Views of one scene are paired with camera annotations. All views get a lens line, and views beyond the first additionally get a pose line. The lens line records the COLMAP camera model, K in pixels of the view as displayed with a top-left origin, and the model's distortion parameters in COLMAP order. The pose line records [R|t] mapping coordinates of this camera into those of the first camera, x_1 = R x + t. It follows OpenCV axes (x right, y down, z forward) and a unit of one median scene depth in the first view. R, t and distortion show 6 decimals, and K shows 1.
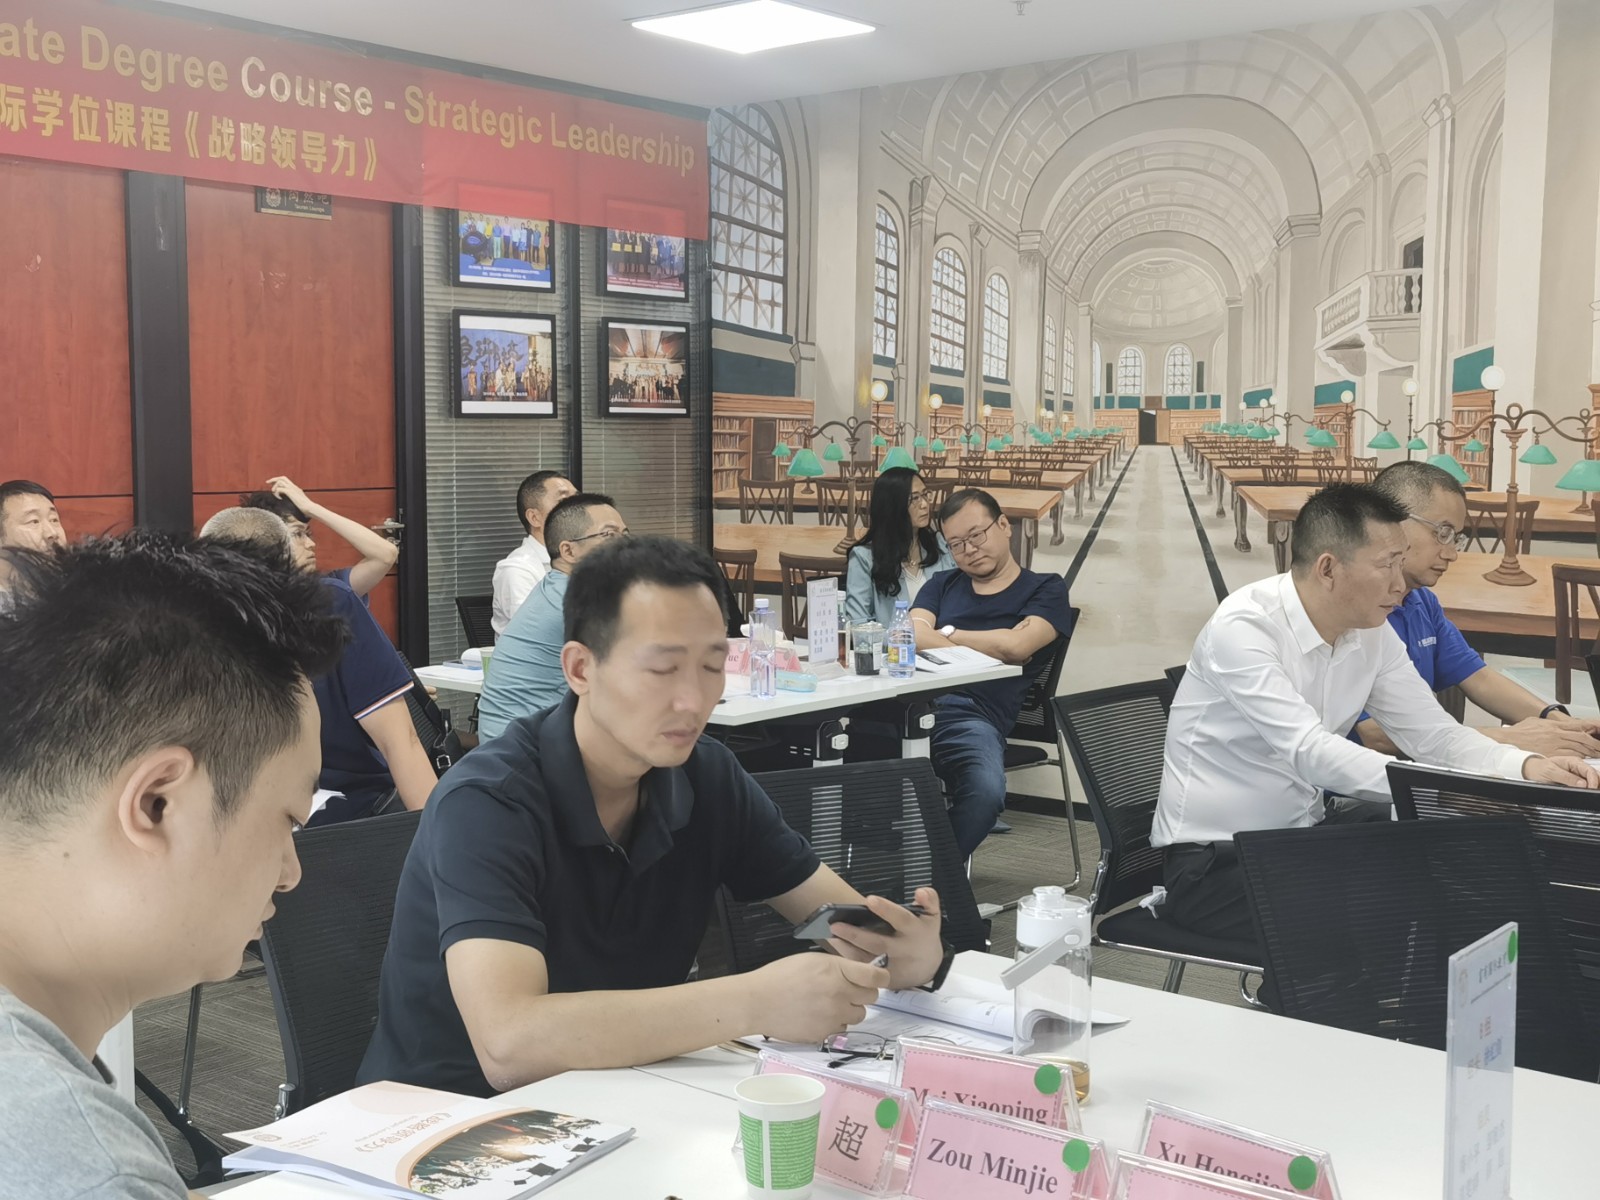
lens RADIAL K [[1886.9, 0, 750.1], [0, 1886.9, 552.8], [0, 0, 1]] dist [0.058042, 0.000000]
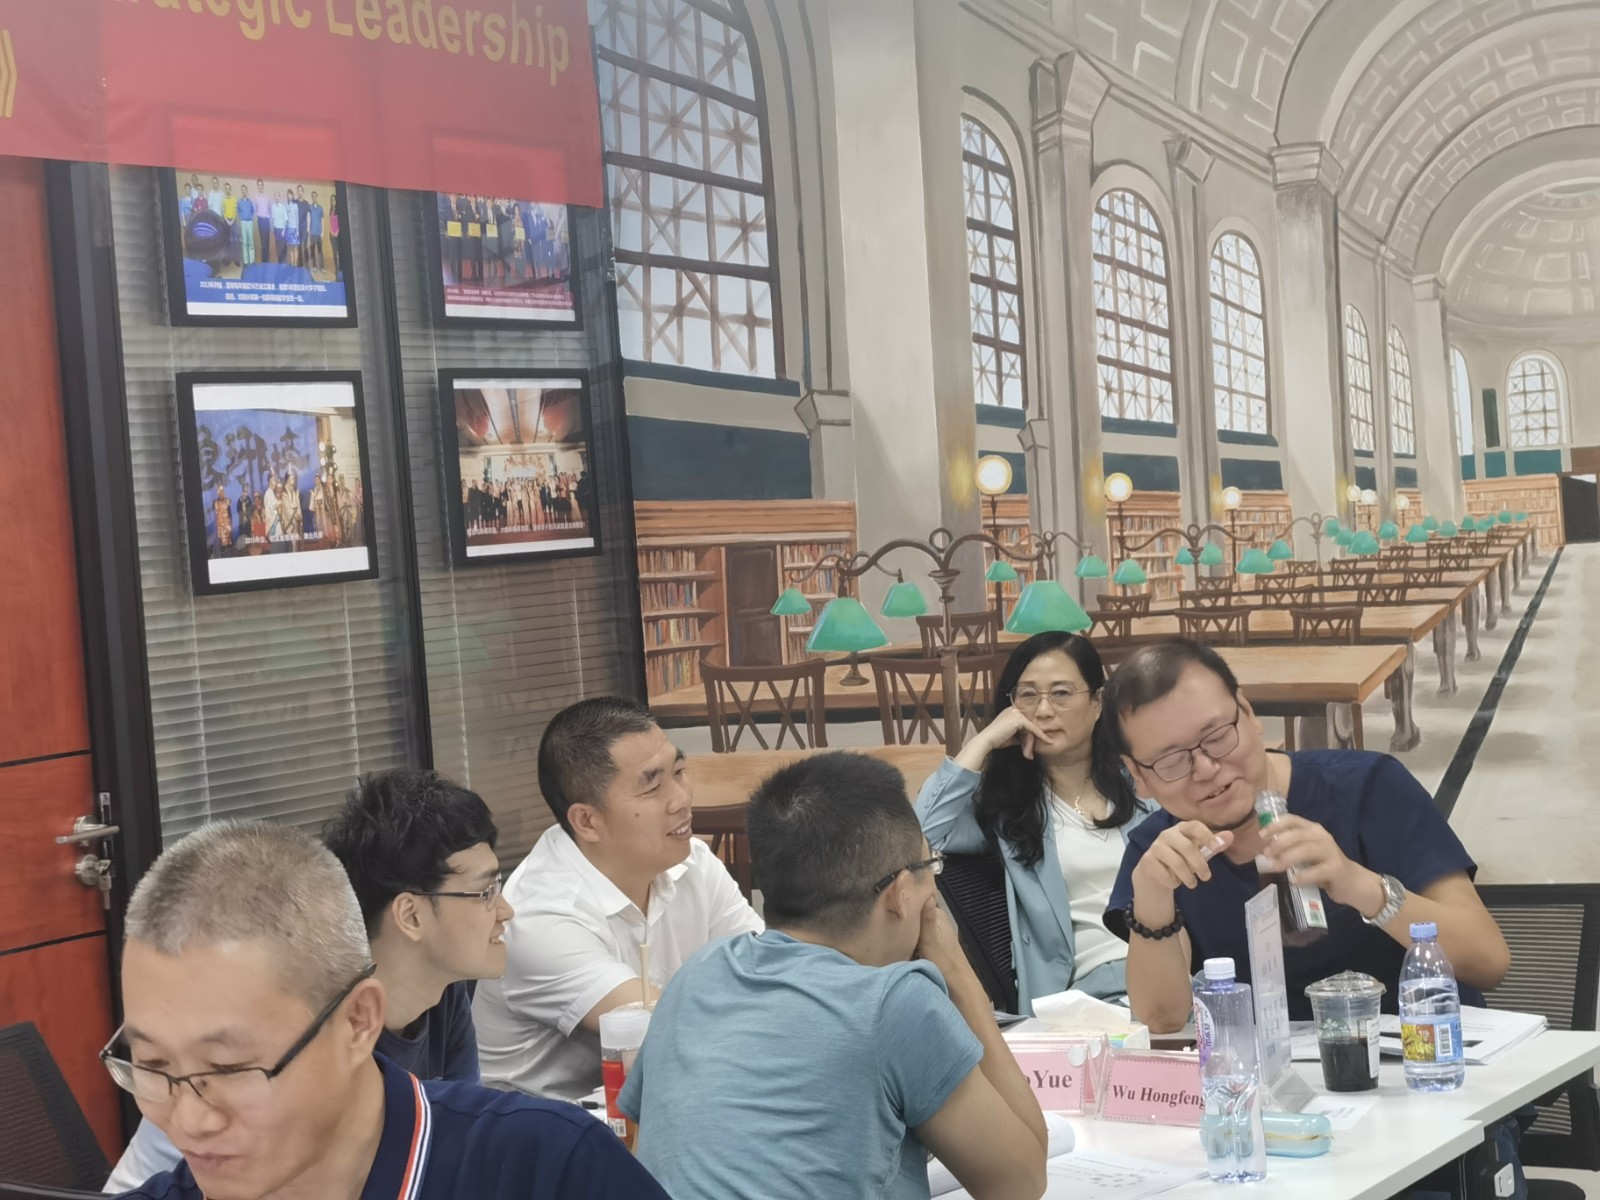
lens RADIAL K [[3137.7, 0, 736.0], [0, 3137.7, 601.7], [0, 0, 1]] dist [0.106948, 0.000000]
pose [[0.985928, -0.078697, 0.147485, -0.137139], [0.085130, 0.995652, -0.037811, -0.026831], [-0.143869, 0.049835, 0.988341, 0.179405]]
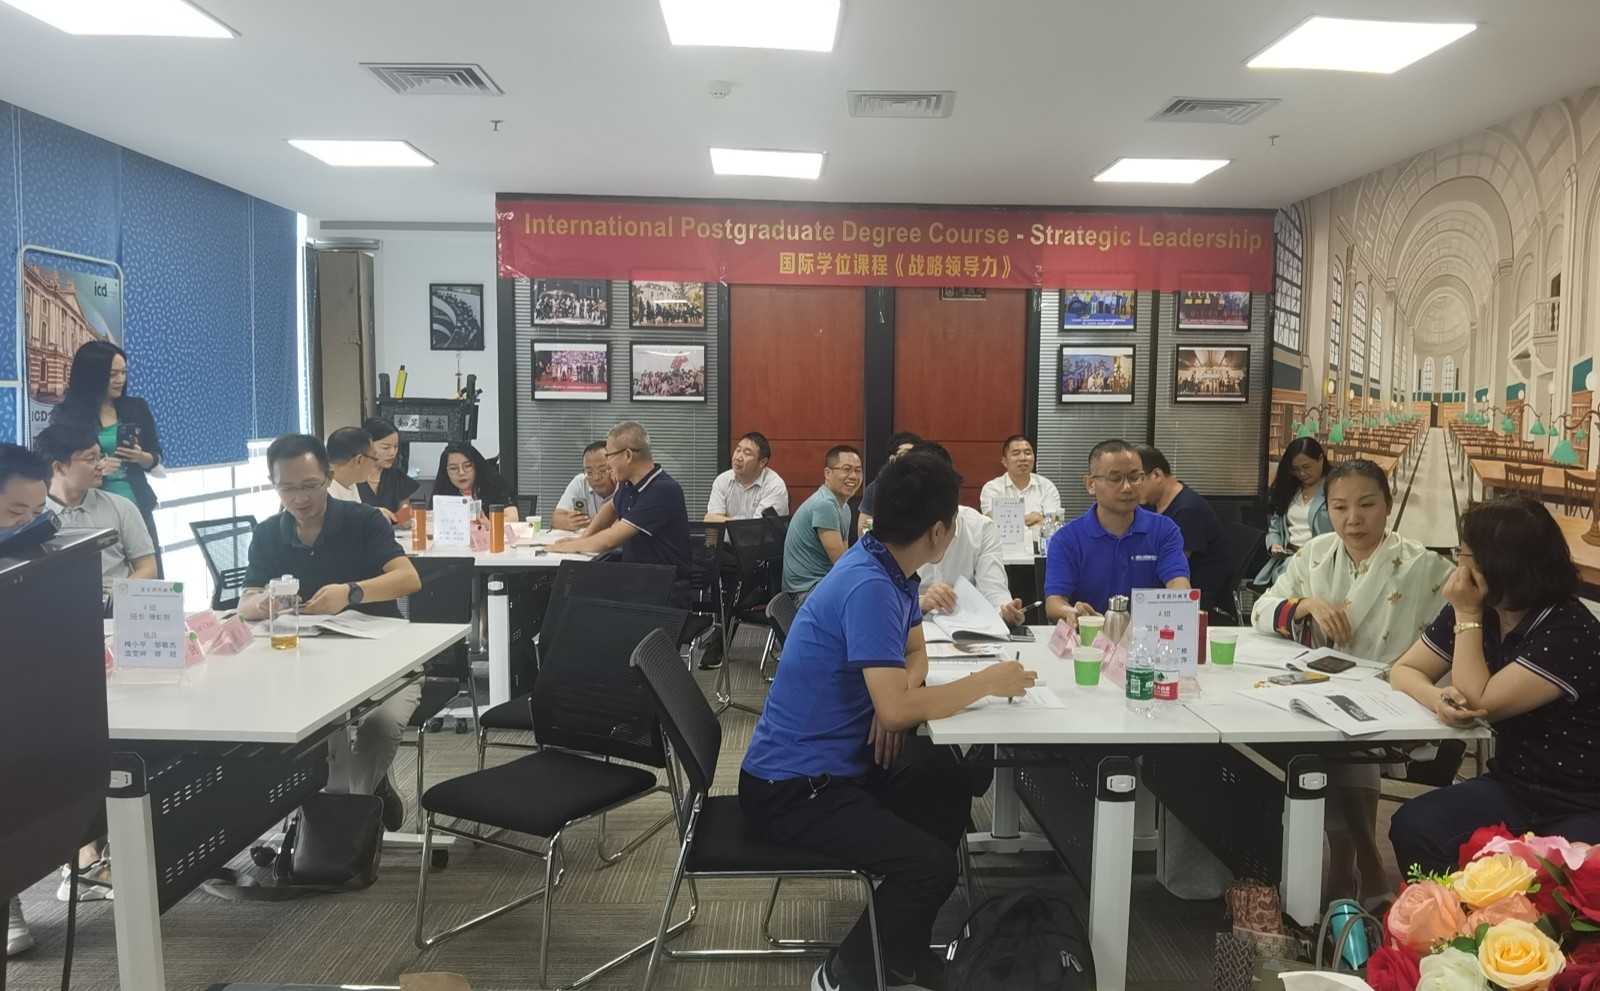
lens RADIAL K [[1169.2, 0, 862.9], [0, 1169.2, 503.5], [0, 0, 1]] dist [0.002751, -0.059588]
pose [[0.686789, 0.069398, -0.723536, 0.523823], [-0.054706, 0.997544, 0.043751, -0.014437], [0.724795, 0.009534, 0.688898, 0.091249]]
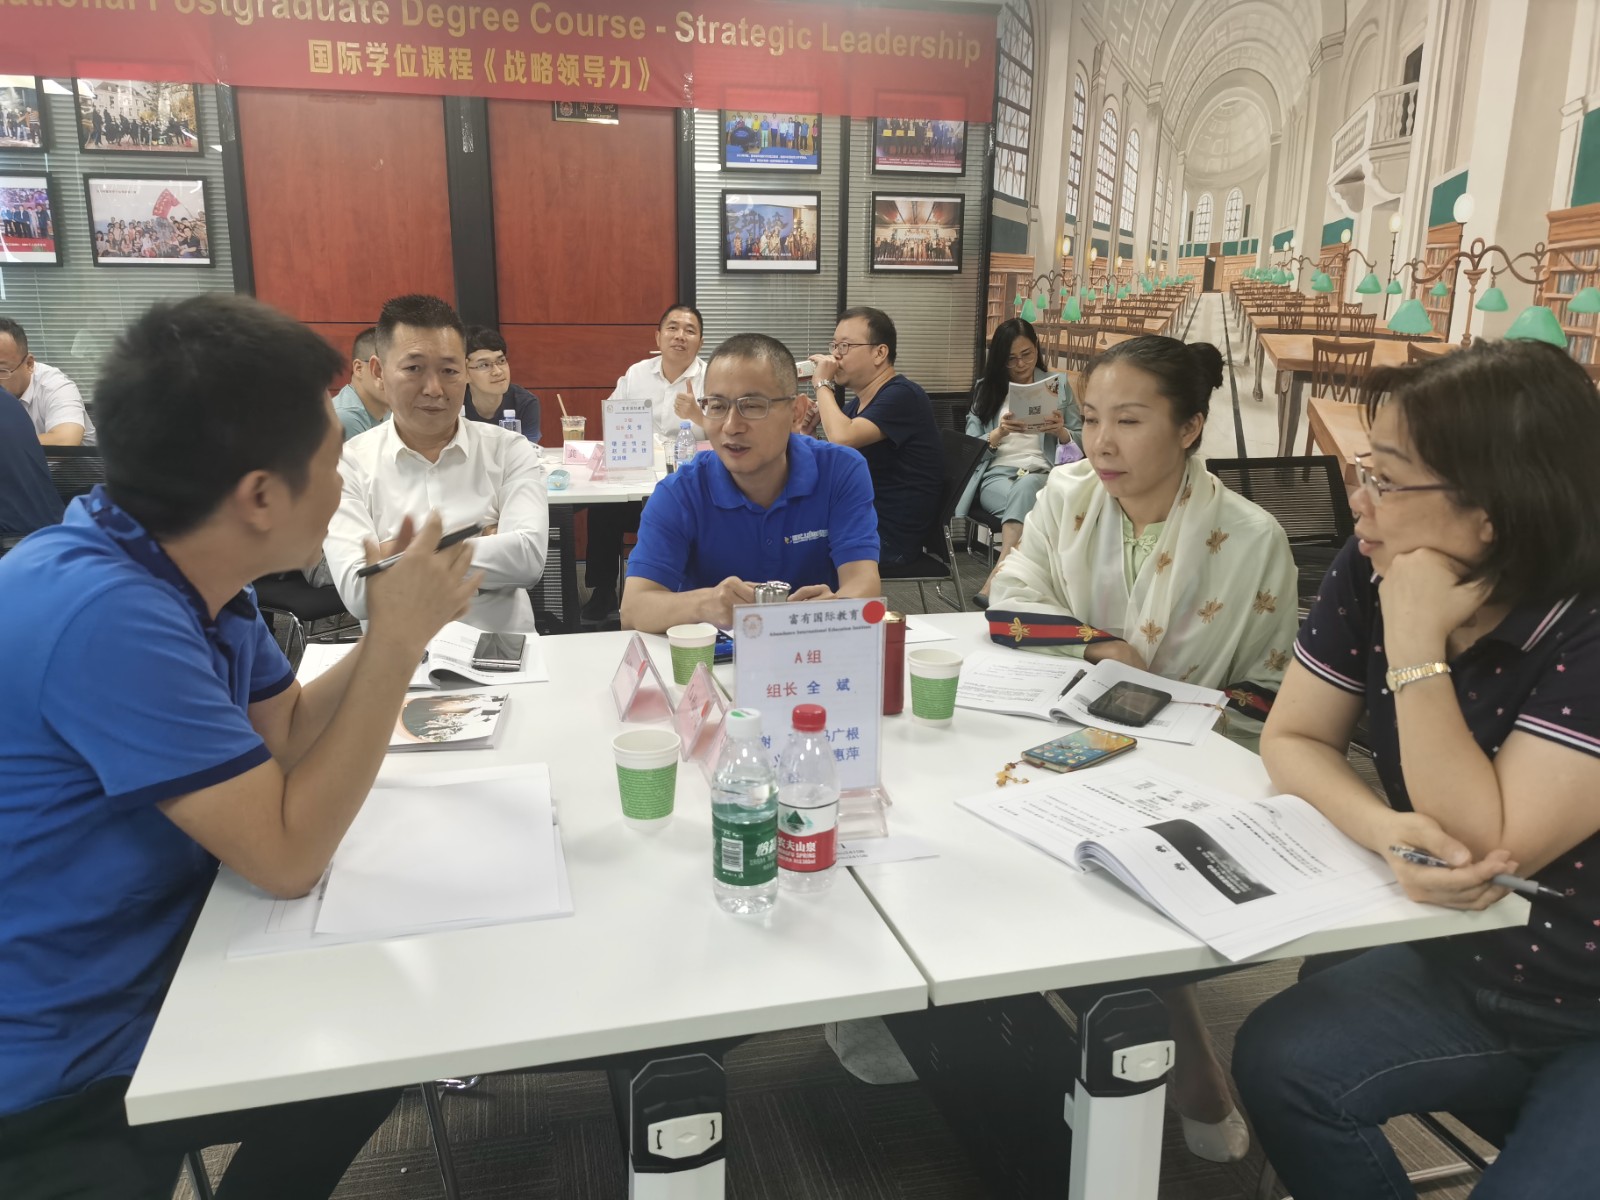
lens RADIAL K [[1166.0, 0, 796.2], [0, 1166.0, 607.2], [0, 0, 1]] dist [0.064923, -0.092913]
pose [[0.811059, 0.153456, -0.564478, 0.398296], [-0.044483, 0.978363, 0.202058, -0.007902], [0.583271, -0.138771, 0.800336, 0.312082]]
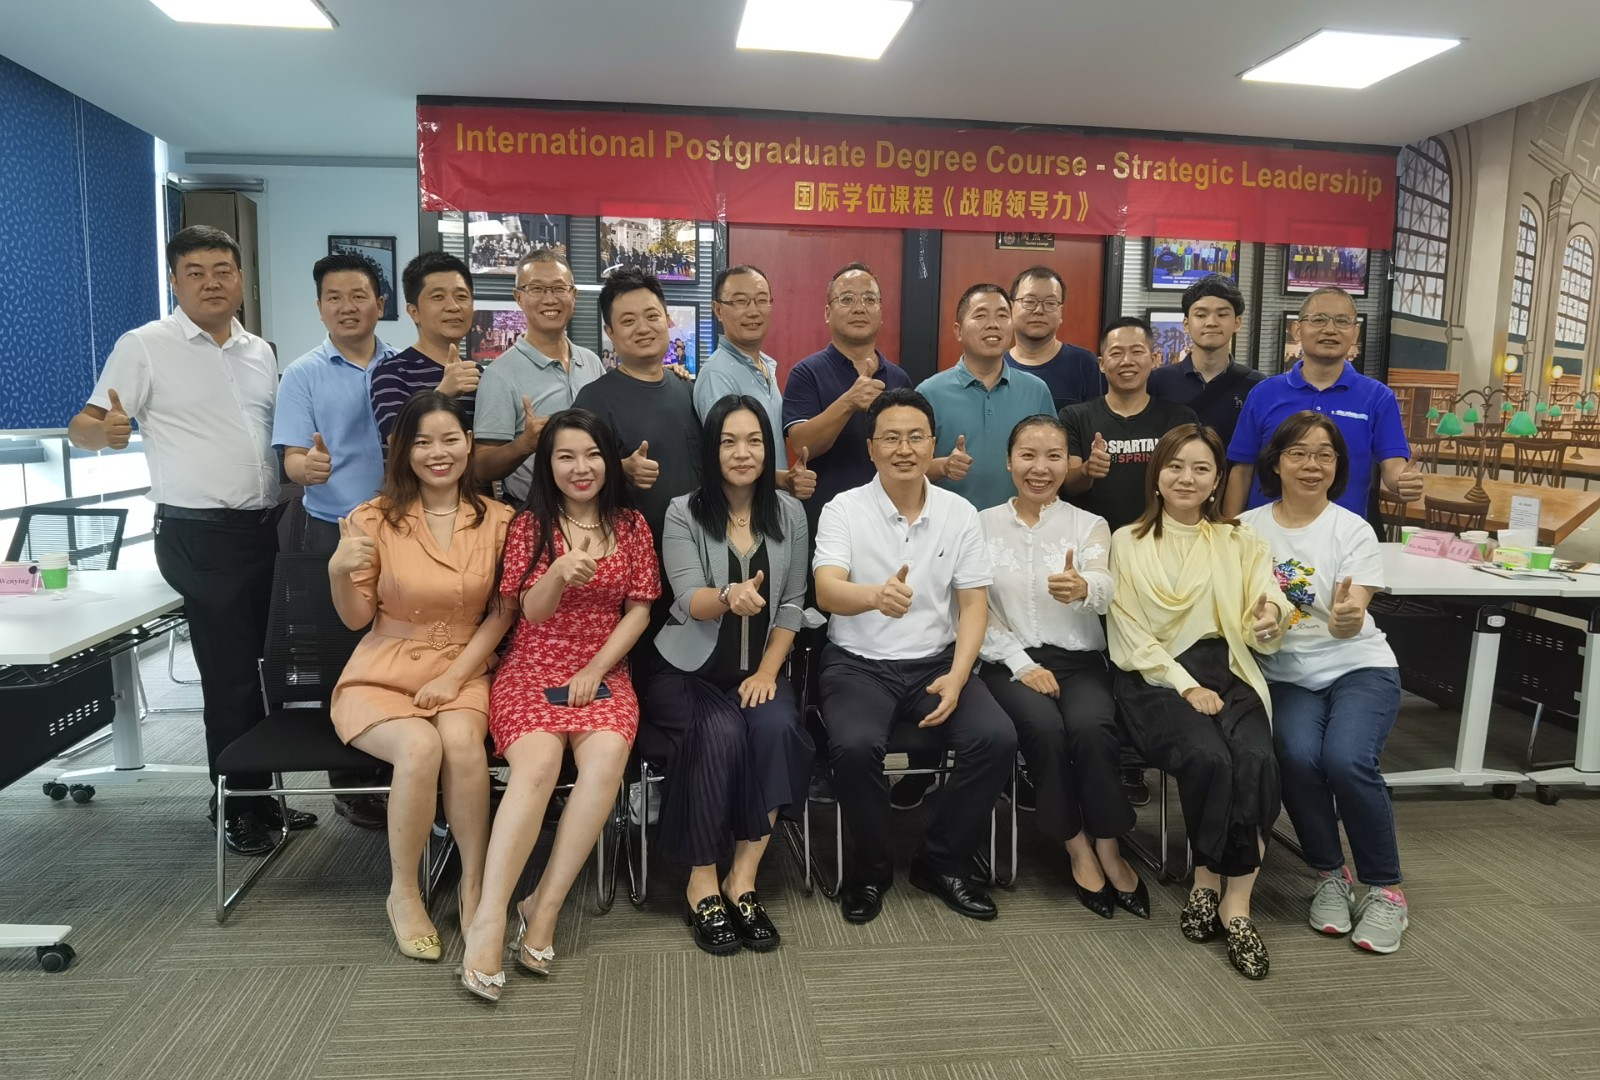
lens RADIAL K [[1029.8, 0, 783.1], [0, 1029.8, 571.2], [0, 0, 1]] dist [-0.095692, 0.028386]
pose [[0.723423, 0.111550, -0.681334, 0.182730], [-0.049048, 0.992671, 0.110446, -0.002307], [0.688661, -0.046481, 0.723592, 0.245953]]
